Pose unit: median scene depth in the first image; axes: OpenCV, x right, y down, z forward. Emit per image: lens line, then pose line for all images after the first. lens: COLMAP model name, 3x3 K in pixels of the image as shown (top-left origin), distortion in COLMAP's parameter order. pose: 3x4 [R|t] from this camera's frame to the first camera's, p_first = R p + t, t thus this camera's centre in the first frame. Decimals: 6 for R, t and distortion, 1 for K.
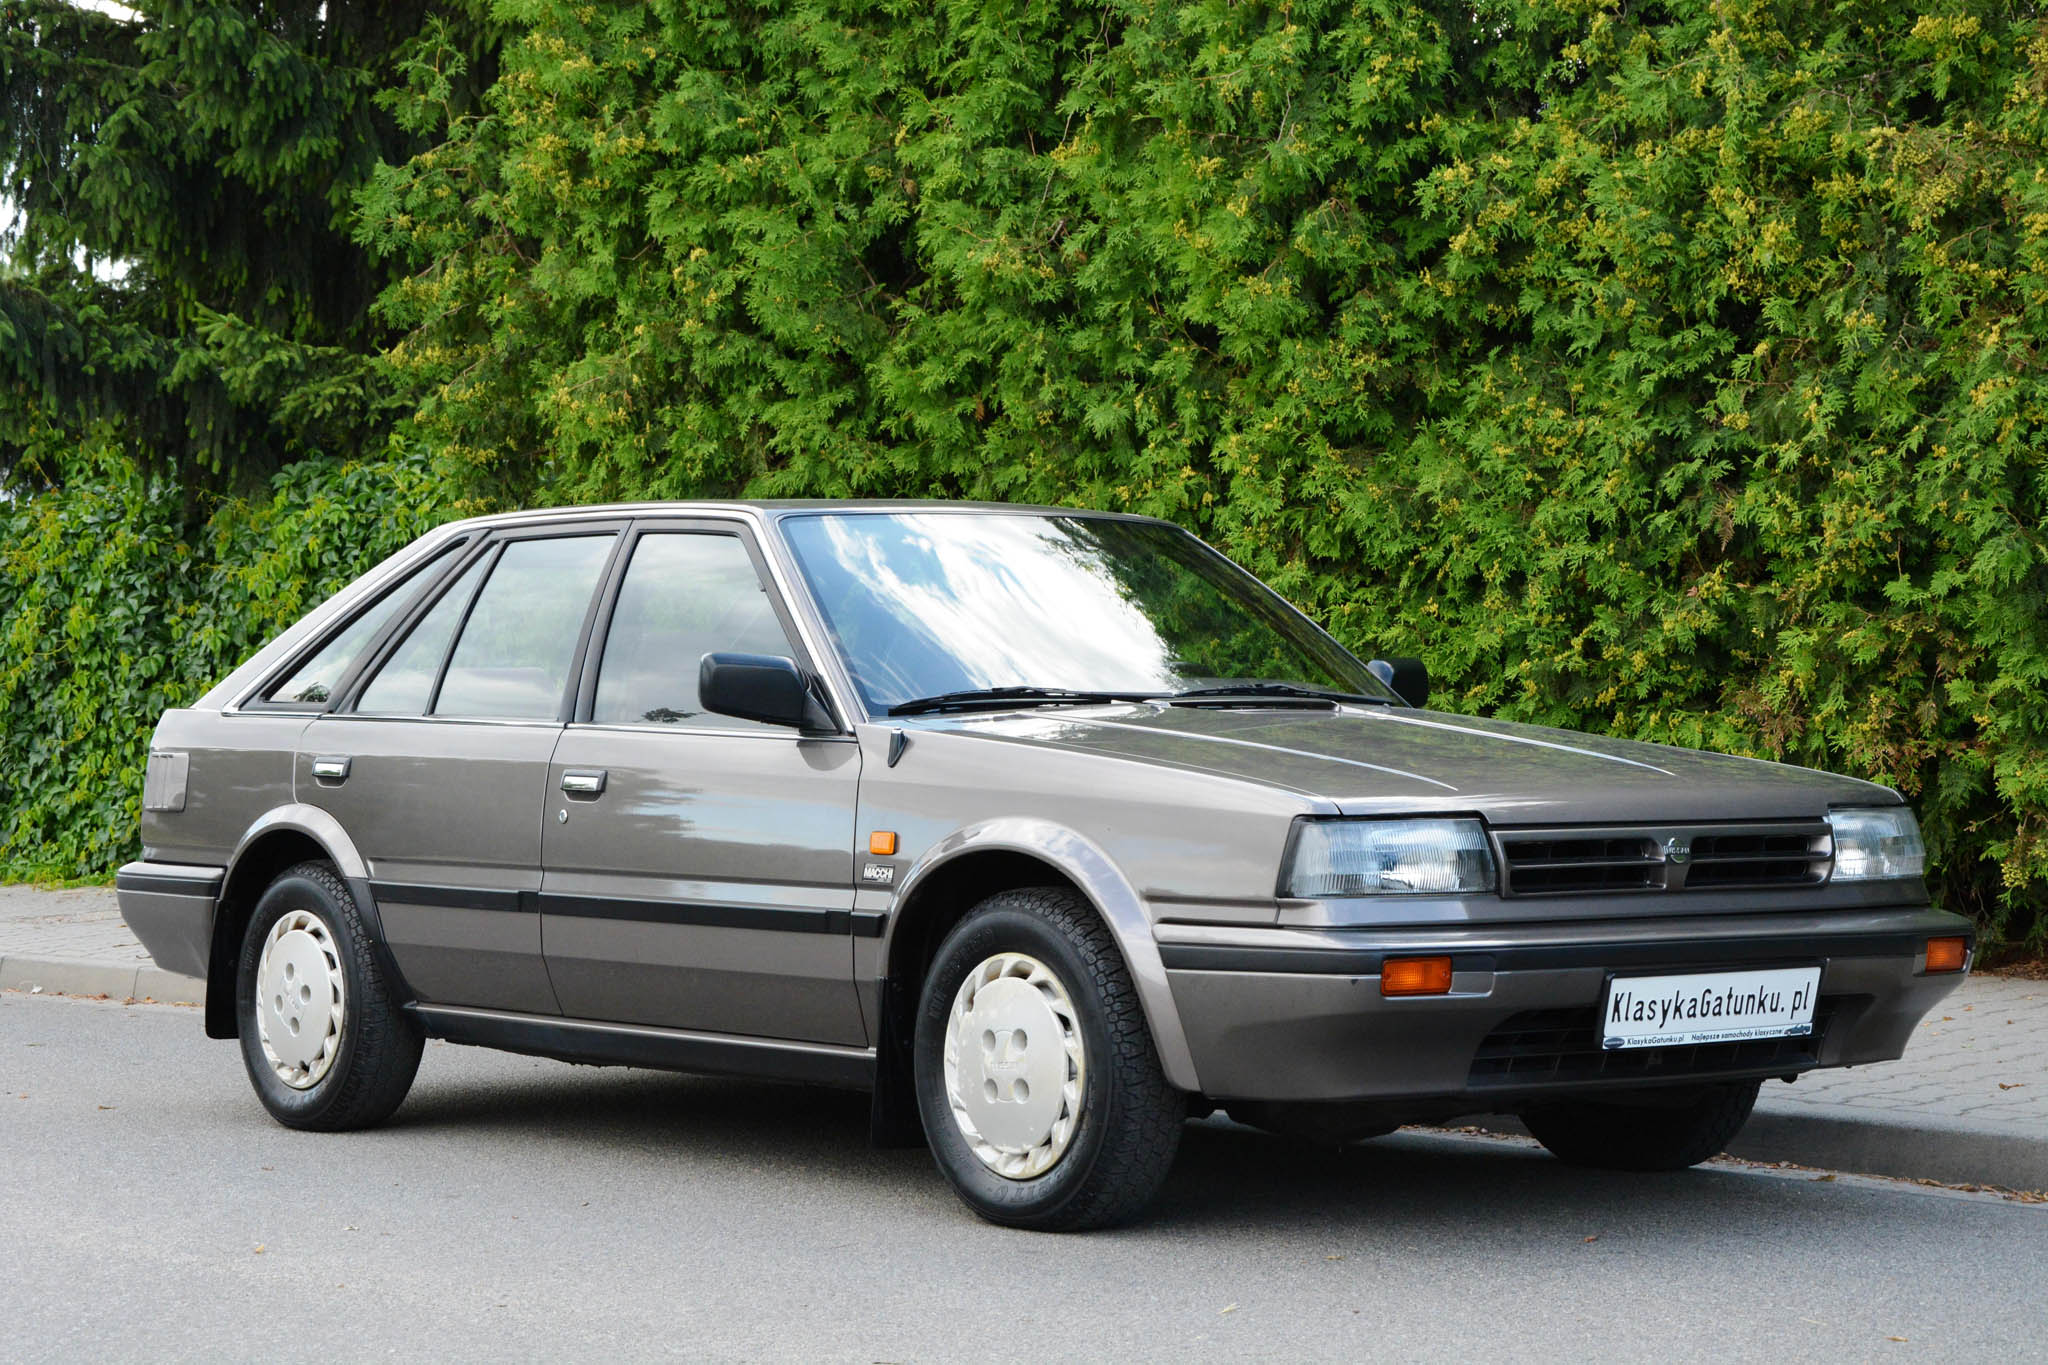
lens RADIAL K [[4017.4, 0, 1037.9], [0, 4017.4, 670.0], [0, 0, 1]] dist [0.361145, 0.000000]
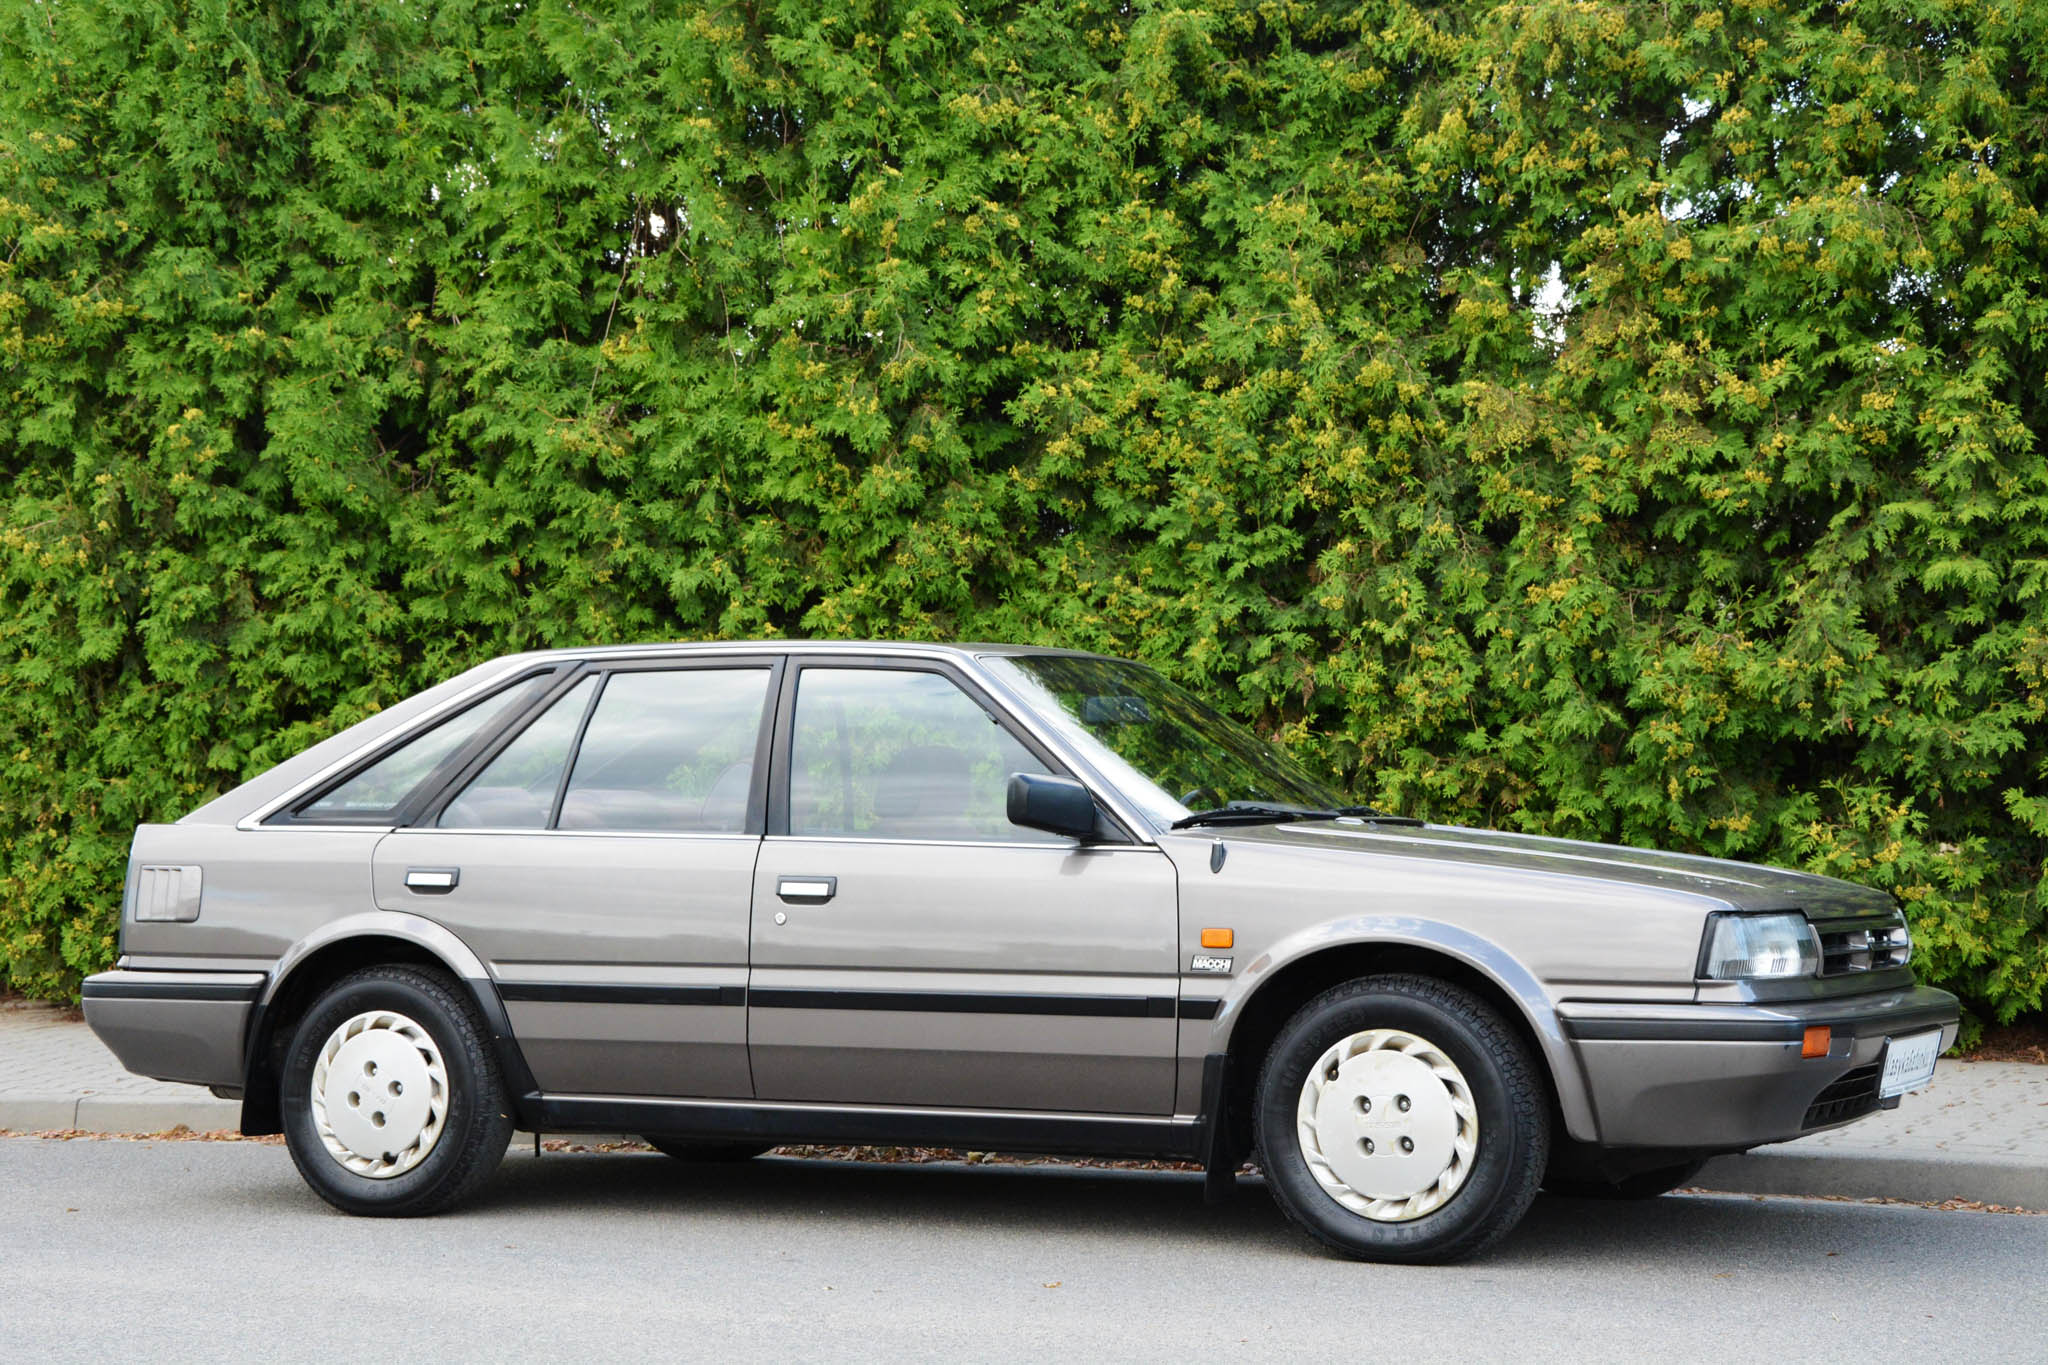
lens RADIAL K [[3372.2, 0, 1059.4], [0, 3372.2, 700.5], [0, 0, 1]] dist [0.254986, 0.000000]
pose [[0.907786, 0.022140, 0.418849, -0.387337], [-0.008121, 0.999346, -0.035225, 0.007126], [-0.419355, 0.028575, 0.907372, 0.100310]]
